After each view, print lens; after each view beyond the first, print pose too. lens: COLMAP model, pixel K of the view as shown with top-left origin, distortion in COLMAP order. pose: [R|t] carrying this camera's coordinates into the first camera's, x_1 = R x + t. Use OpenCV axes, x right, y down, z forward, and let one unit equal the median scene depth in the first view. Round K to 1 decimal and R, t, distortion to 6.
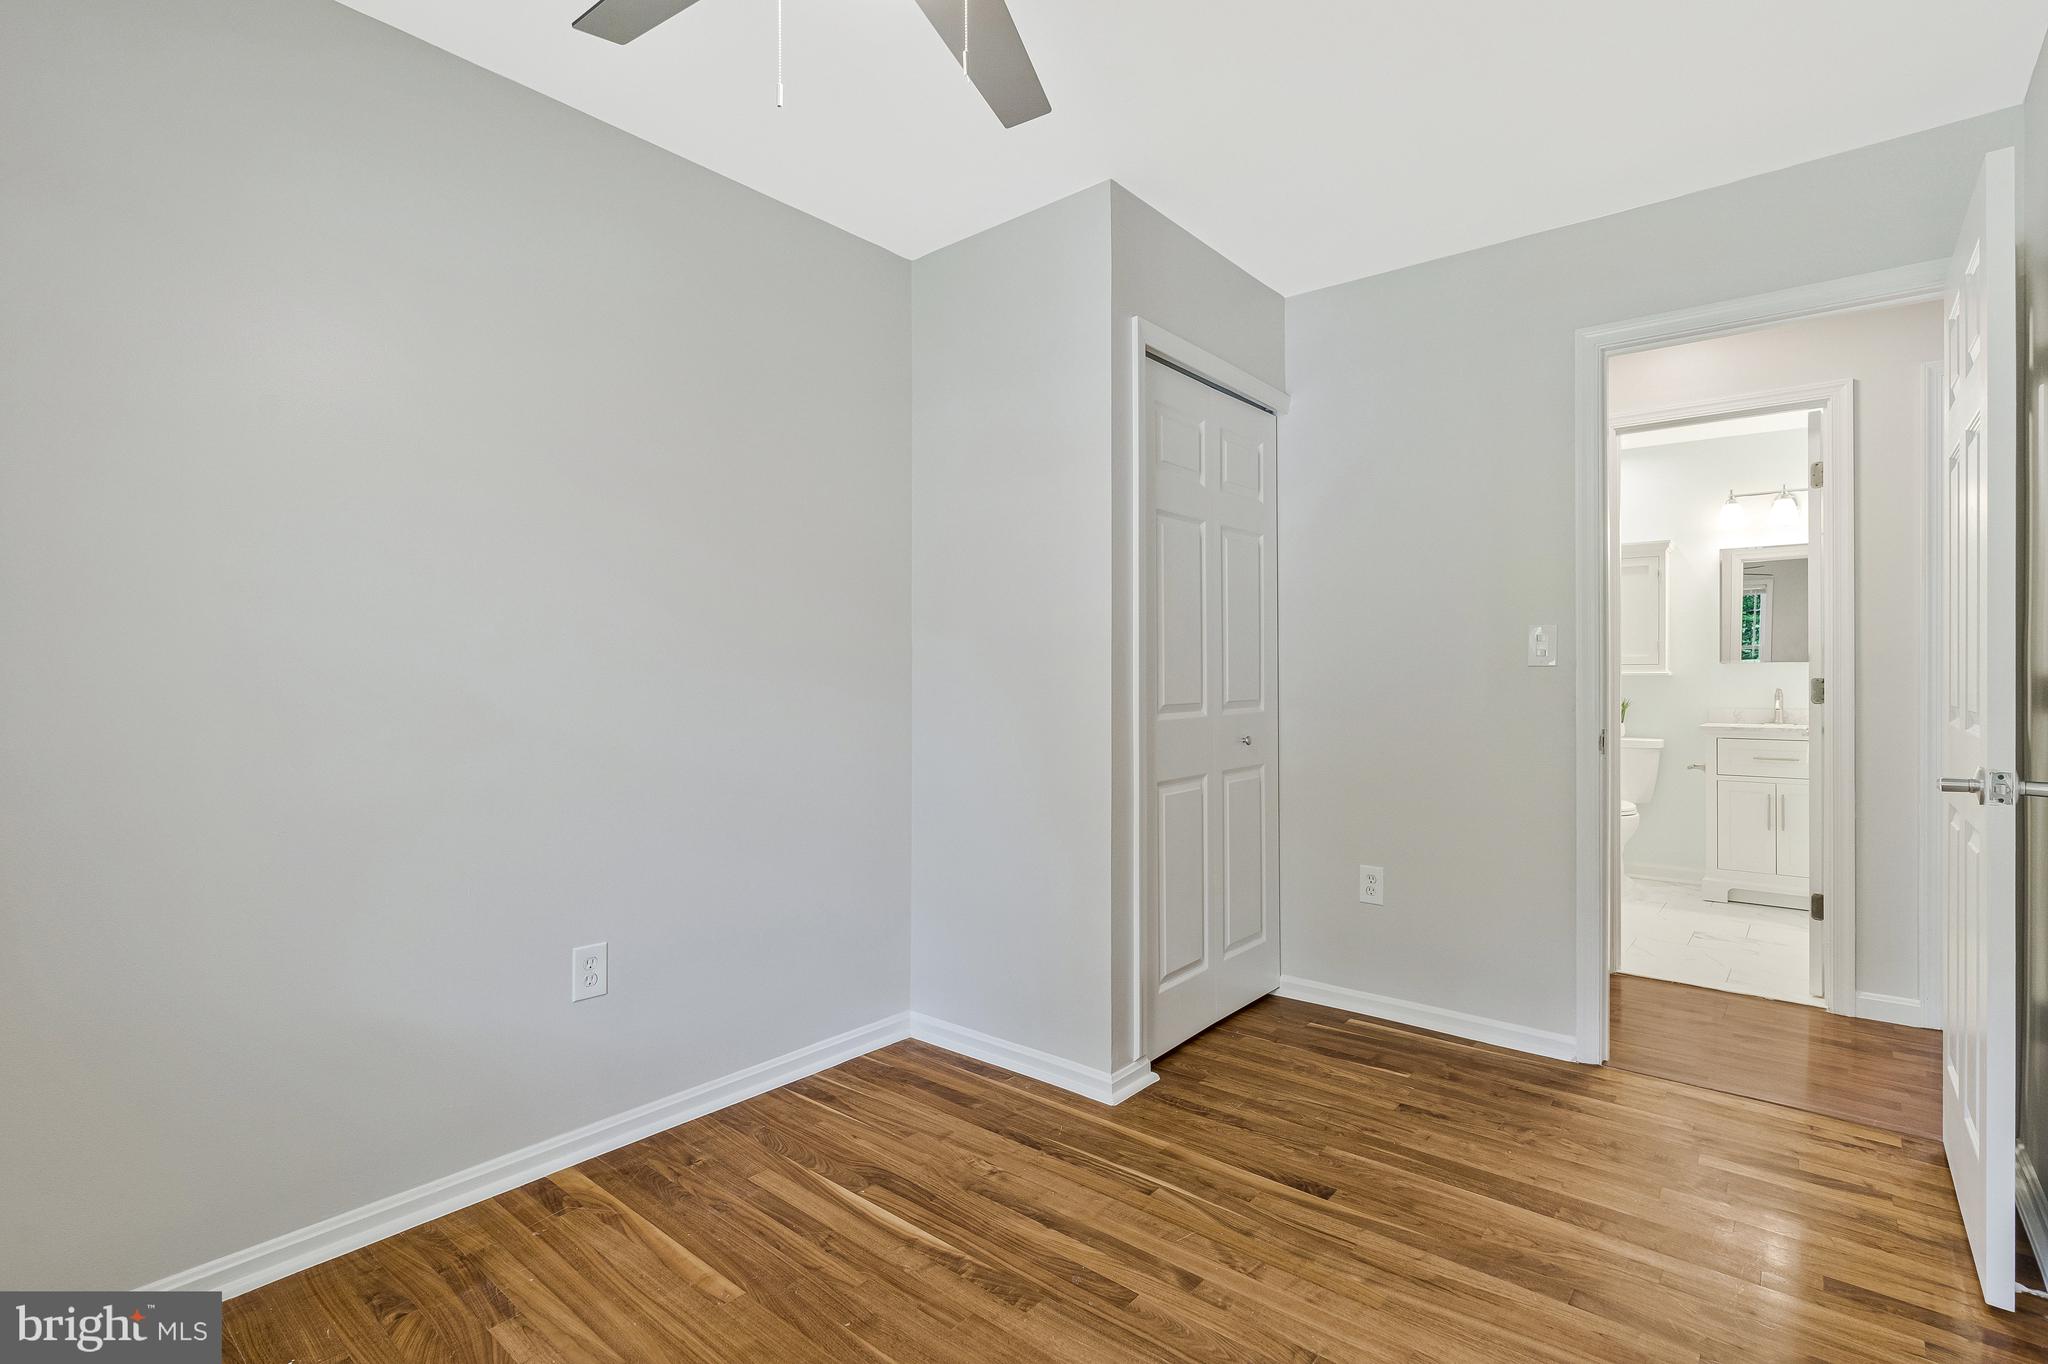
lens RADIAL K [[956.1, 0, 1023.8], [0, 956.1, 676.7], [0, 0, 1]] dist [-0.001859, 0.001716]
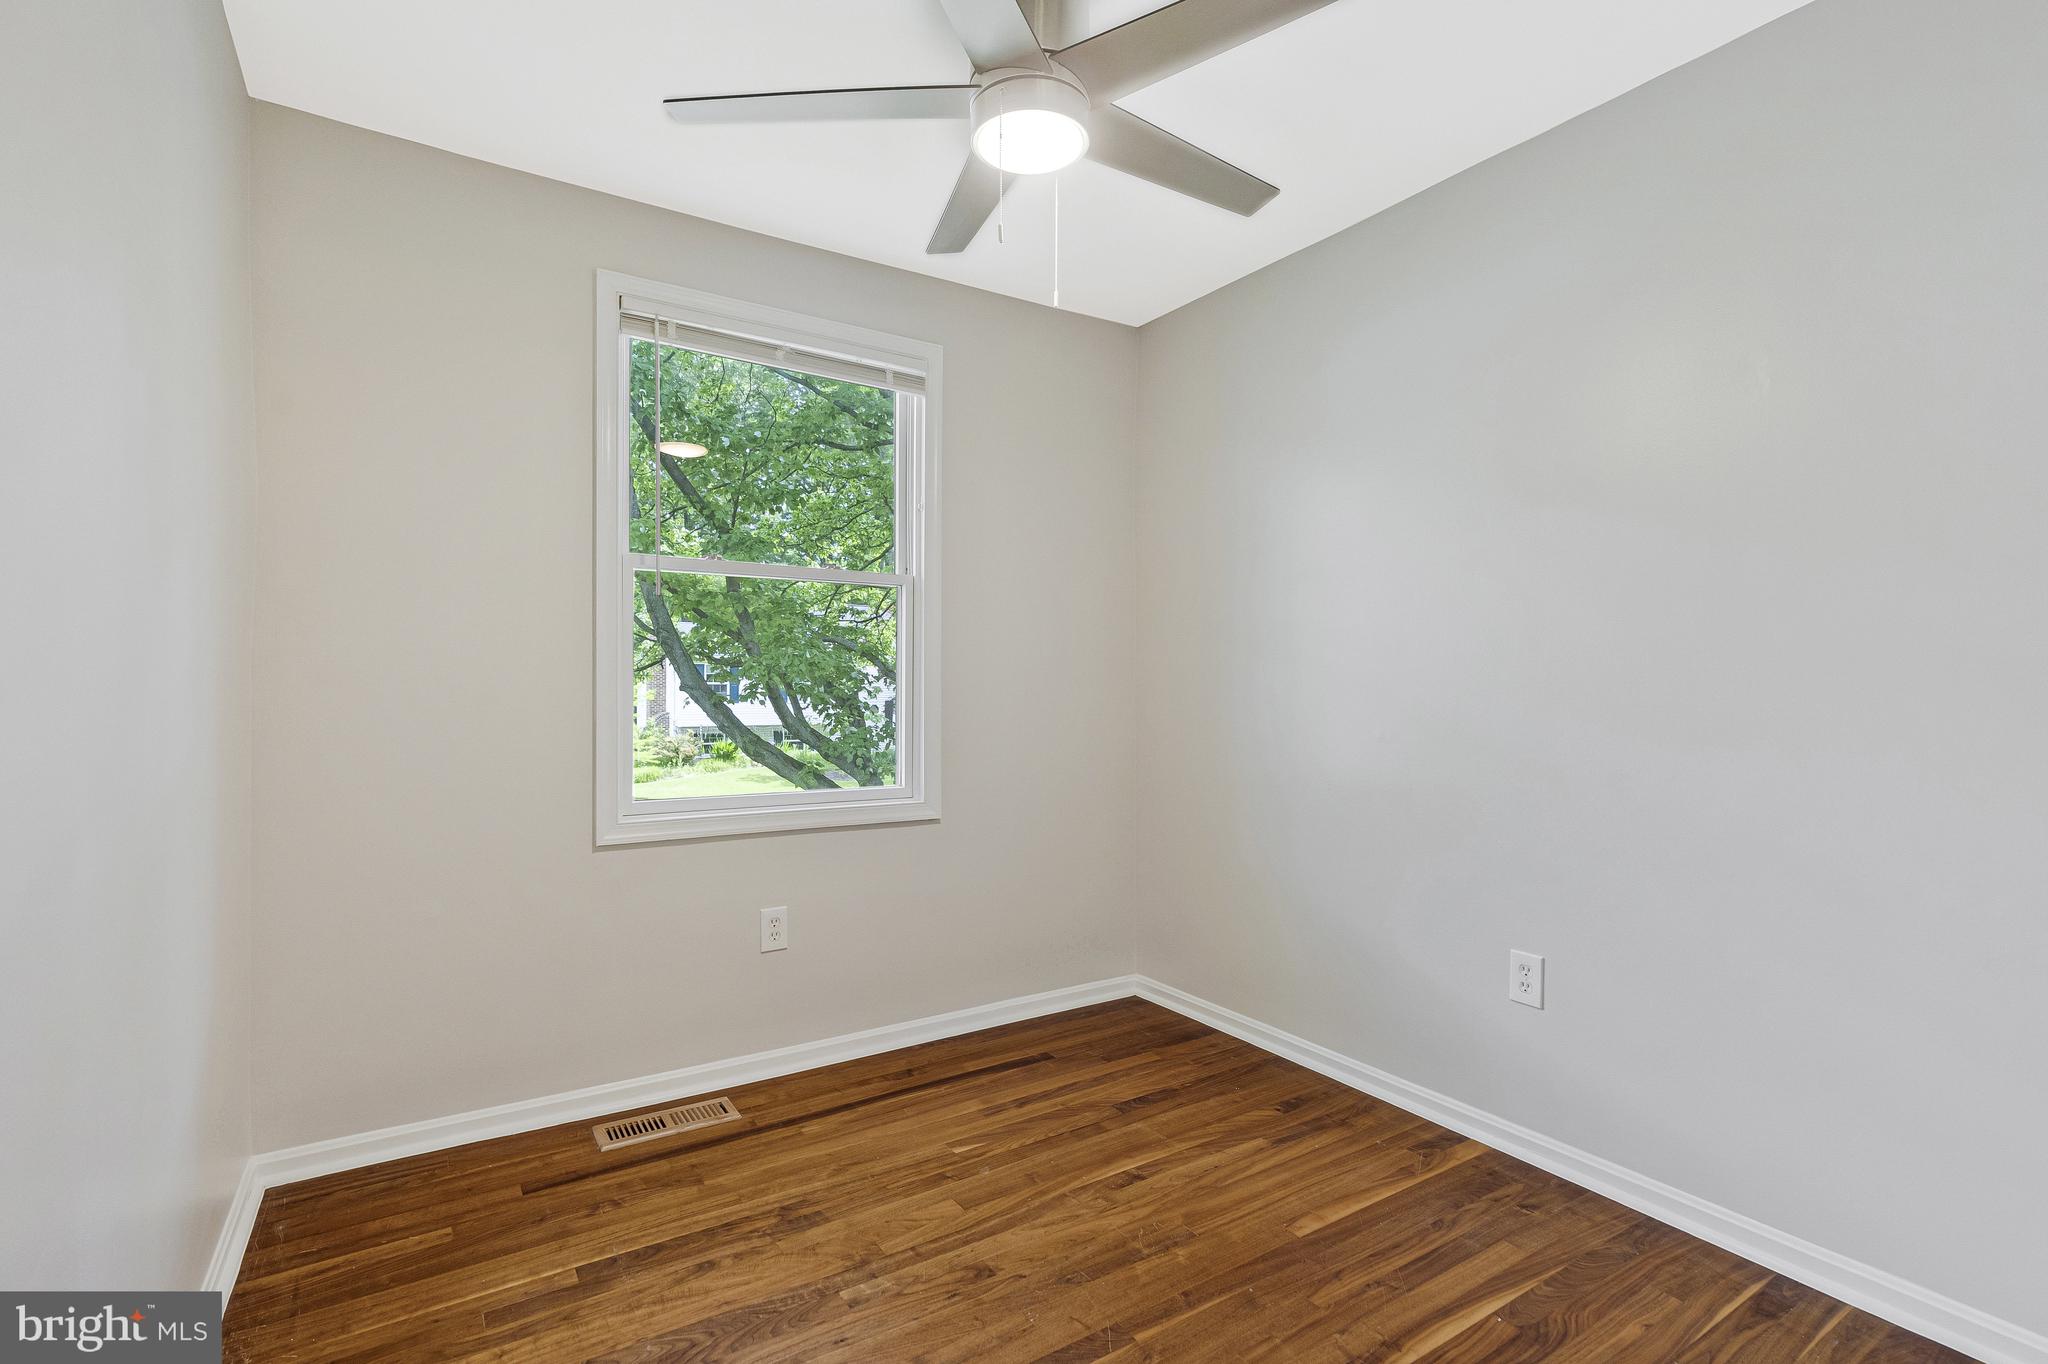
lens RADIAL K [[956.1, 0, 1025.9], [0, 956.1, 684.8], [0, 0, 1]] dist [-0.001859, 0.001716]
pose [[-0.294466, -0.002386, -0.955659, 0.765905], [-0.006333, 0.999980, -0.000545, -0.000656], [0.955641, 0.005891, -0.294475, 0.890795]]
